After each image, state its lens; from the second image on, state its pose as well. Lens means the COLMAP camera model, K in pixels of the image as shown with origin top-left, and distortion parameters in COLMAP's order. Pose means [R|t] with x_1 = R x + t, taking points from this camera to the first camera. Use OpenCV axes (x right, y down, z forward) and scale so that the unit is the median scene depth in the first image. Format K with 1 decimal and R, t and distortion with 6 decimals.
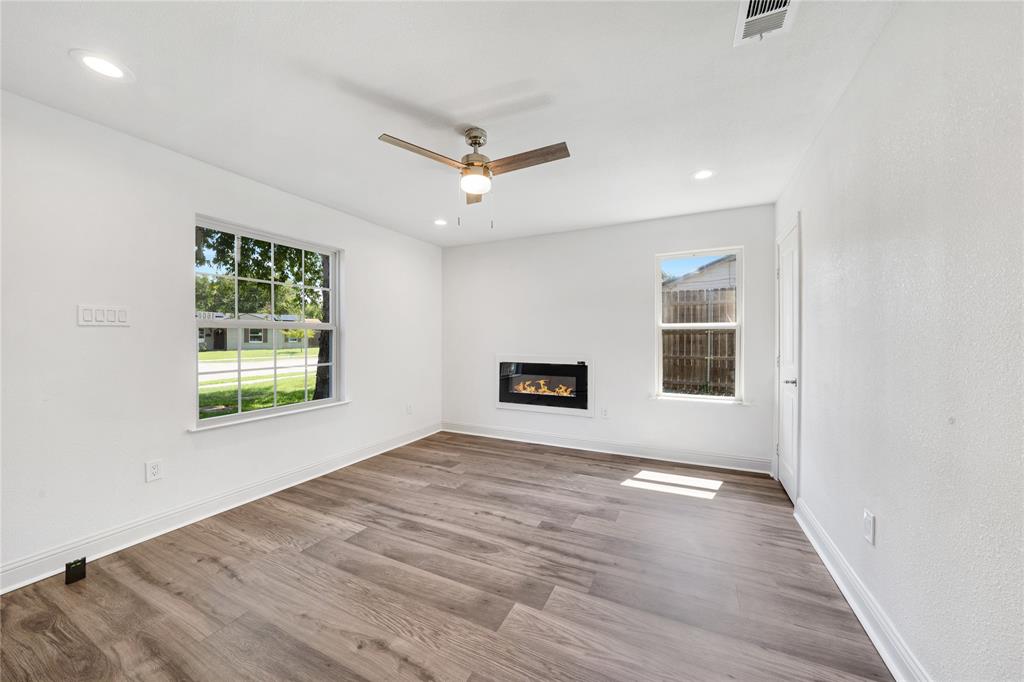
lens RADIAL K [[356.6, 0, 514.8], [0, 356.6, 341.6], [0, 0, 1]] dist [-0.026756, 0.004716]
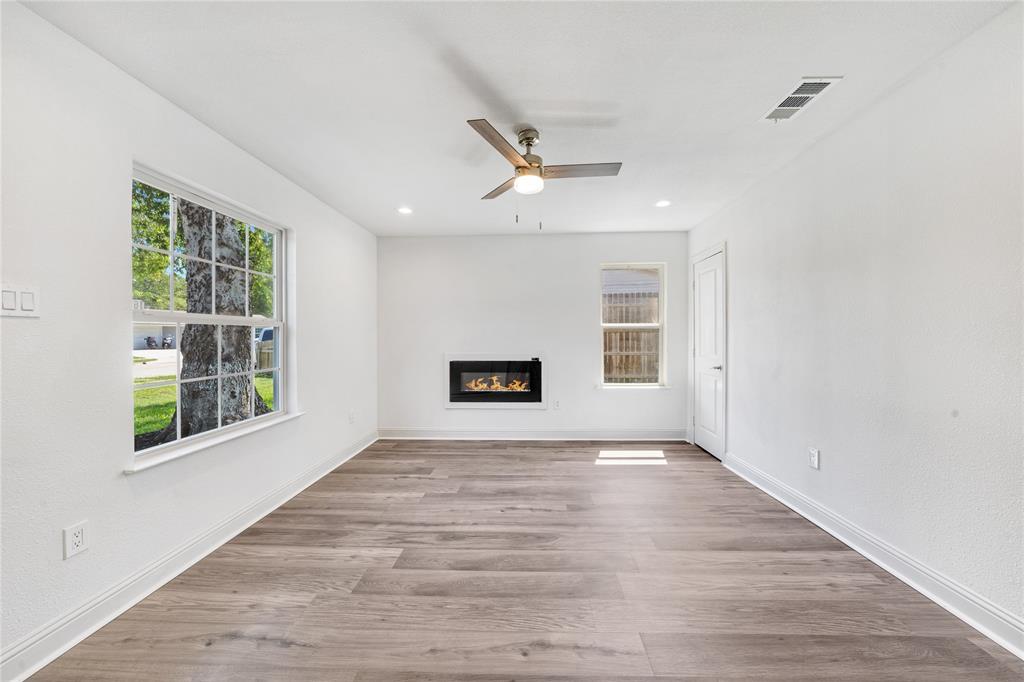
lens RADIAL K [[356.6, 0, 512.1], [0, 356.6, 343.5], [0, 0, 1]] dist [-0.026756, 0.004716]
pose [[0.917870, -0.011072, 0.396727, -0.490124], [0.007936, 0.999923, 0.009545, 0.002542], [-0.396802, -0.005613, 0.917887, 0.073918]]
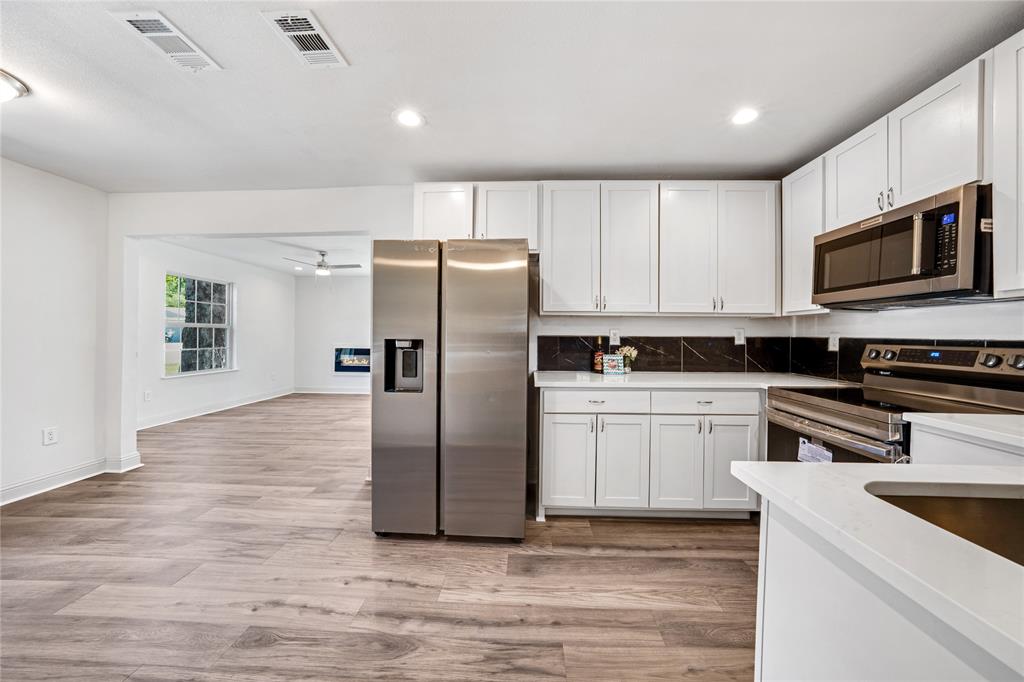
lens RADIAL K [[356.6, 0, 513.1], [0, 356.6, 336.2], [0, 0, 1]] dist [-0.026756, 0.004716]
pose [[0.917457, 0.009889, 0.397713, 0.115044], [-0.006387, 0.999928, -0.010129, 0.022598], [-0.397785, 0.006753, 0.917454, -1.600702]]
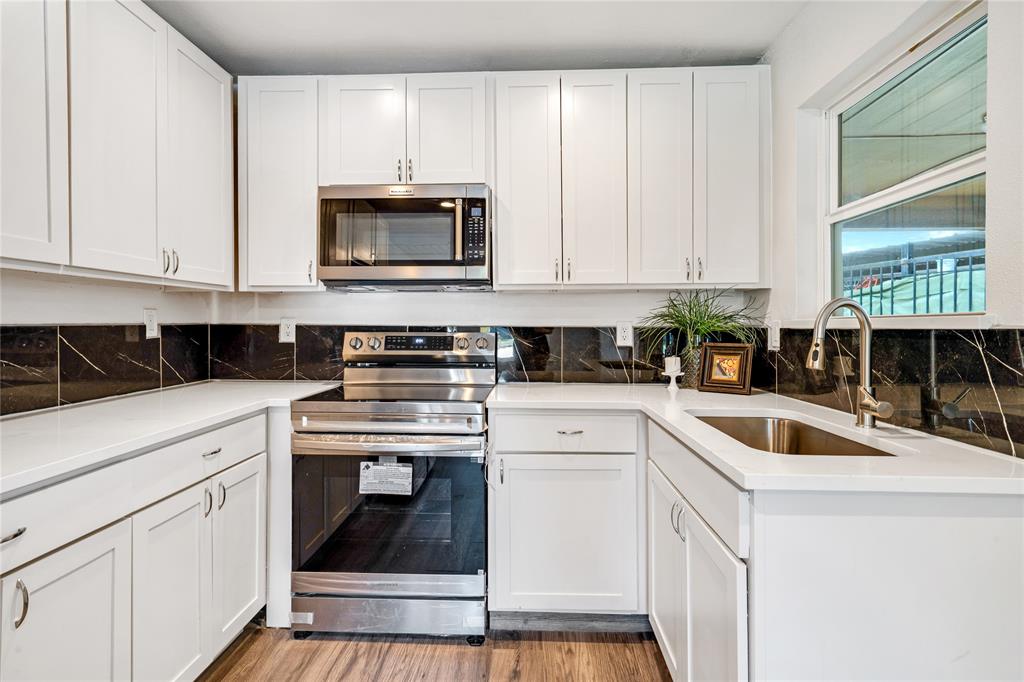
lens RADIAL K [[527.5, 0, 513.0], [0, 527.5, 326.0], [0, 0, 1]] dist [0.002661, 0.001148]
pose [[-0.403075, 0.000437, 0.915167, 0.131339], [0.010995, 0.999930, 0.004365, 0.014338], [-0.915101, 0.011822, -0.403052, -1.031985]]
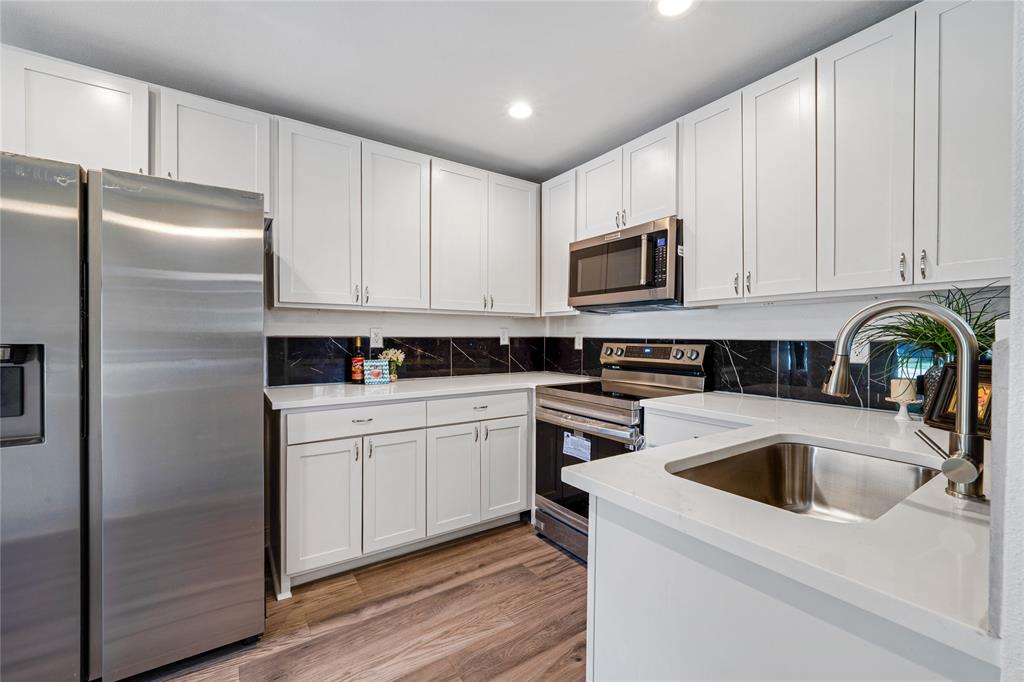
lens RADIAL K [[425.2, 0, 511.8], [0, 425.2, 341.1], [0, 0, 1]] dist [-0.014105, 0.001600]
pose [[0.493388, -0.001898, 0.869807, 0.083208], [0.004018, 0.999992, -0.000097, 0.022011], [-0.869800, 0.003543, 0.493391, -1.525532]]
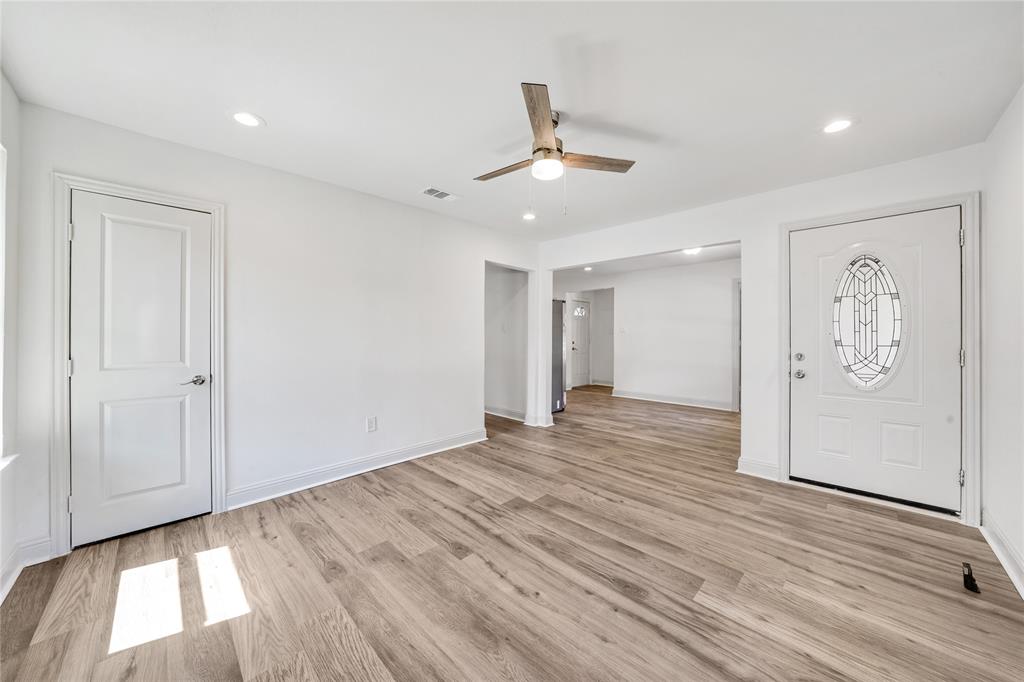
lens RADIAL K [[356.6, 0, 519.1], [0, 356.6, 338.3], [0, 0, 1]] dist [-0.026756, 0.004716]
pose [[-0.951563, -0.001982, 0.307447, -0.287304], [0.002973, 0.999873, 0.015649, -0.005742], [-0.307439, 0.015805, -0.951437, 1.678183]]
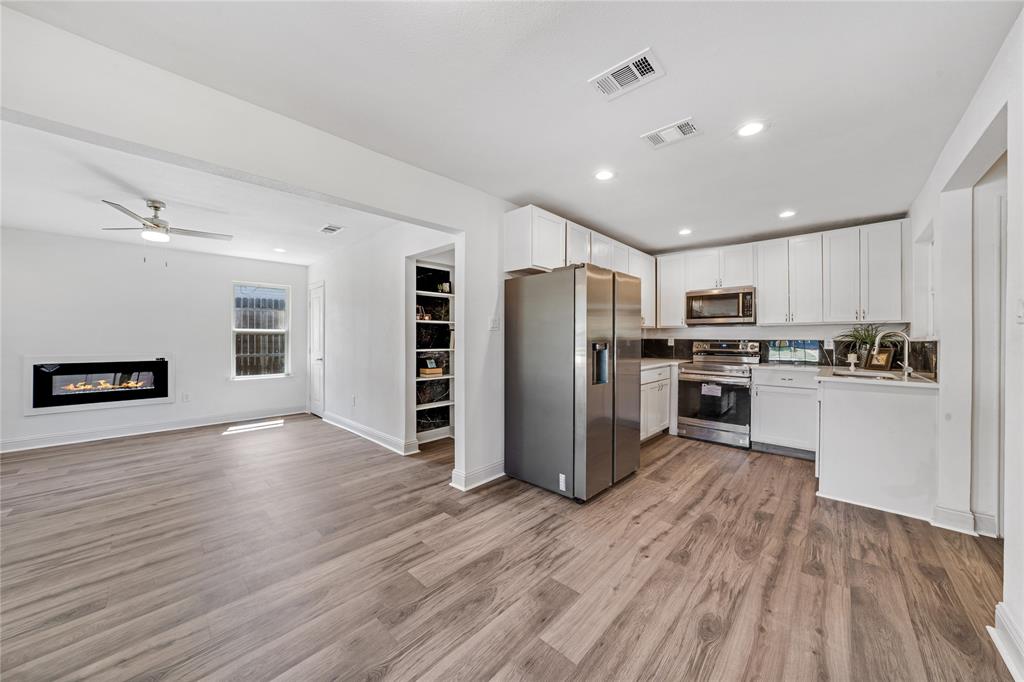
lens RADIAL K [[356.6, 0, 513.9], [0, 356.6, 339.3], [0, 0, 1]] dist [-0.026756, 0.004716]
pose [[0.299699, 0.000129, 0.954034, -0.932238], [0.007862, 0.999966, -0.002605, 0.011046], [-0.954002, 0.008281, 0.299687, -0.786909]]
